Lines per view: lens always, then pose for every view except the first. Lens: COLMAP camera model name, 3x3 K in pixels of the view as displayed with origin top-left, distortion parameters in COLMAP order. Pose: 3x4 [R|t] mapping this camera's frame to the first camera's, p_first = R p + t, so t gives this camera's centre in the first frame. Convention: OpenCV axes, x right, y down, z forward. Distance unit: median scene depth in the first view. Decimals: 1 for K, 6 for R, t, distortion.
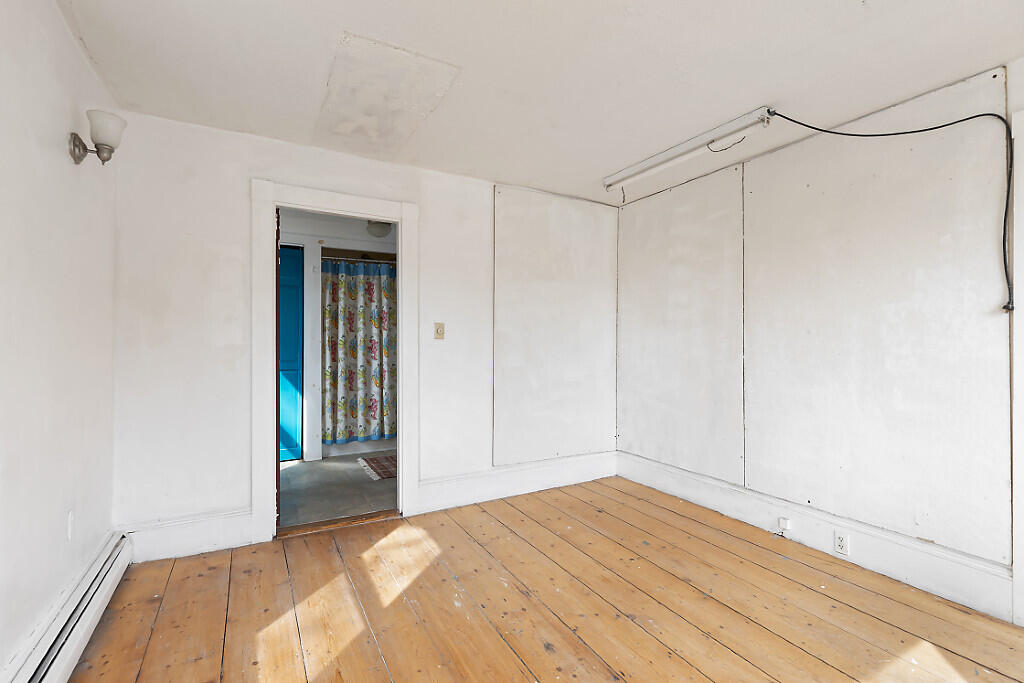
lens RADIAL K [[471.3, 0, 508.6], [0, 471.3, 339.4], [0, 0, 1]] dist [0.006808, 0.000271]
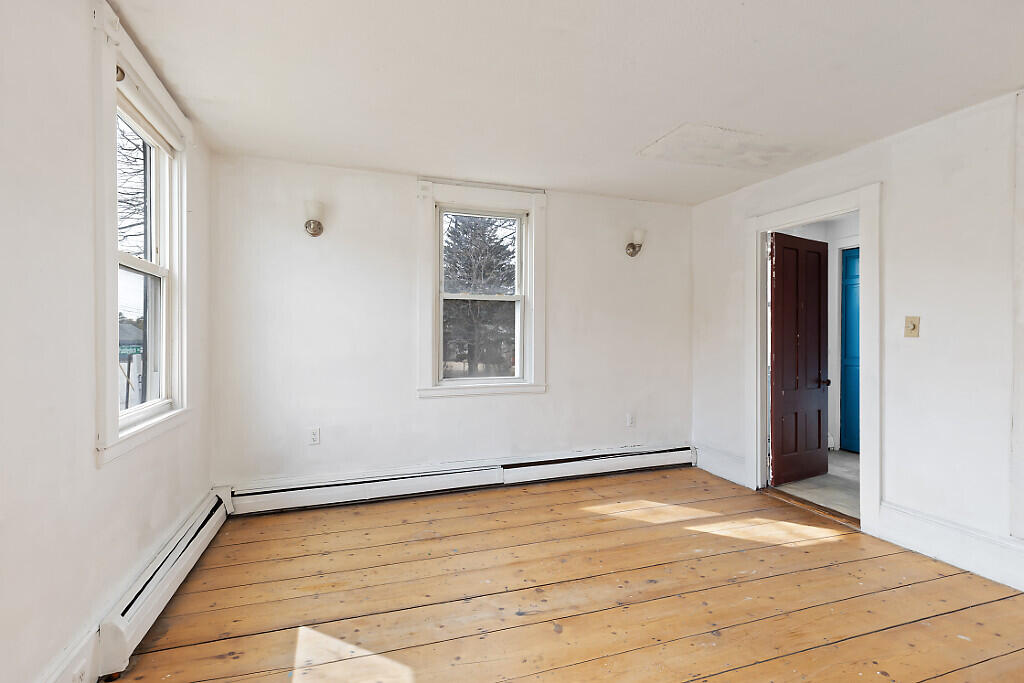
lens RADIAL K [[471.3, 0, 507.6], [0, 471.3, 337.8], [0, 0, 1]] dist [0.006808, 0.000271]
pose [[-0.166834, 0.003963, -0.985977, 0.944532], [-0.003085, 0.999985, 0.004541, -0.000268], [0.985980, 0.003799, -0.166819, 0.565537]]
